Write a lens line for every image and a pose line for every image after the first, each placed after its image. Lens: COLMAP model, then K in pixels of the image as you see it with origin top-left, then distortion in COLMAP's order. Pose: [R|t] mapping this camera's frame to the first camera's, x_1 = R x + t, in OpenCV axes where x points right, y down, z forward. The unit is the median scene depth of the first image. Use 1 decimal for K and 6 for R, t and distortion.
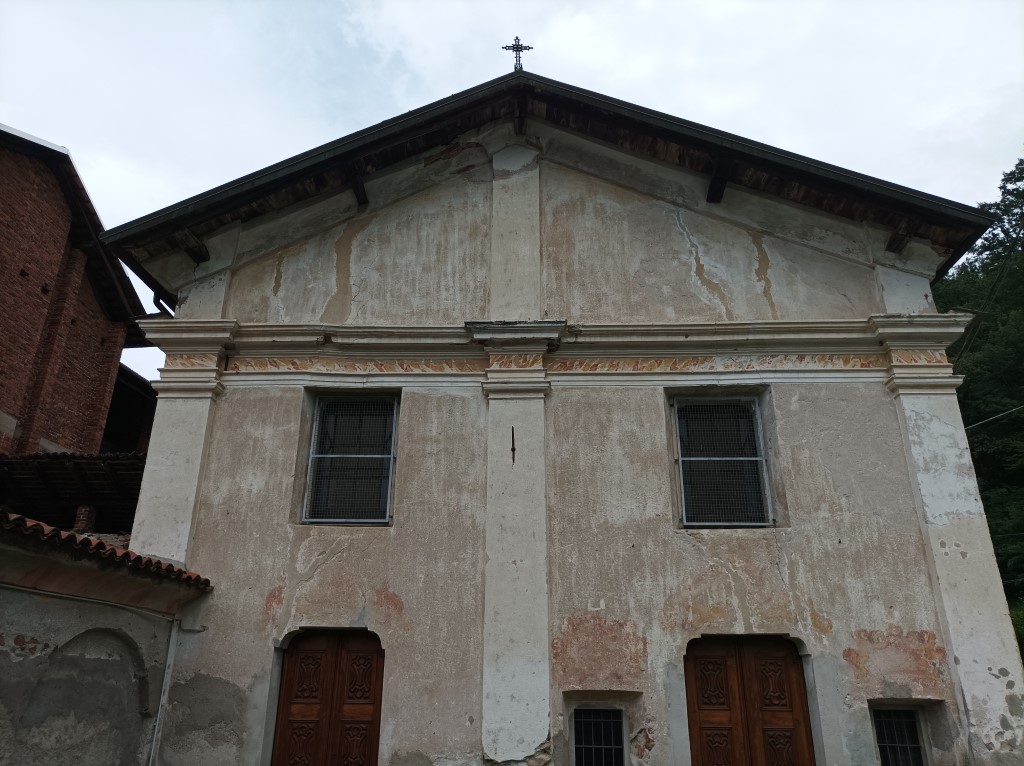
lens RADIAL K [[752.1, 0, 512.0], [0, 752.1, 383.0], [0, 0, 1]] dist [0.027403, -0.023756]
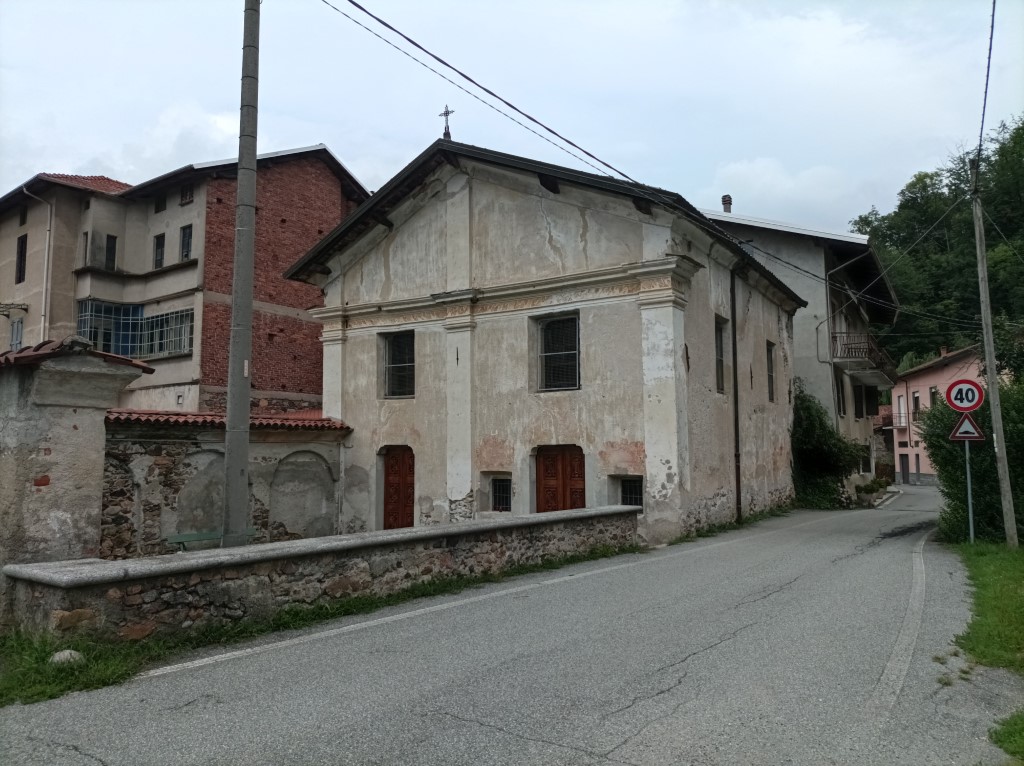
lens RADIAL K [[752.1, 0, 512.0], [0, 752.1, 383.0], [0, 0, 1]] dist [0.027403, -0.023756]
pose [[0.866967, -0.059573, -0.494792, 1.078800], [0.202047, 0.949592, 0.239692, -0.290353], [0.455571, -0.307776, 0.835302, -0.597381]]
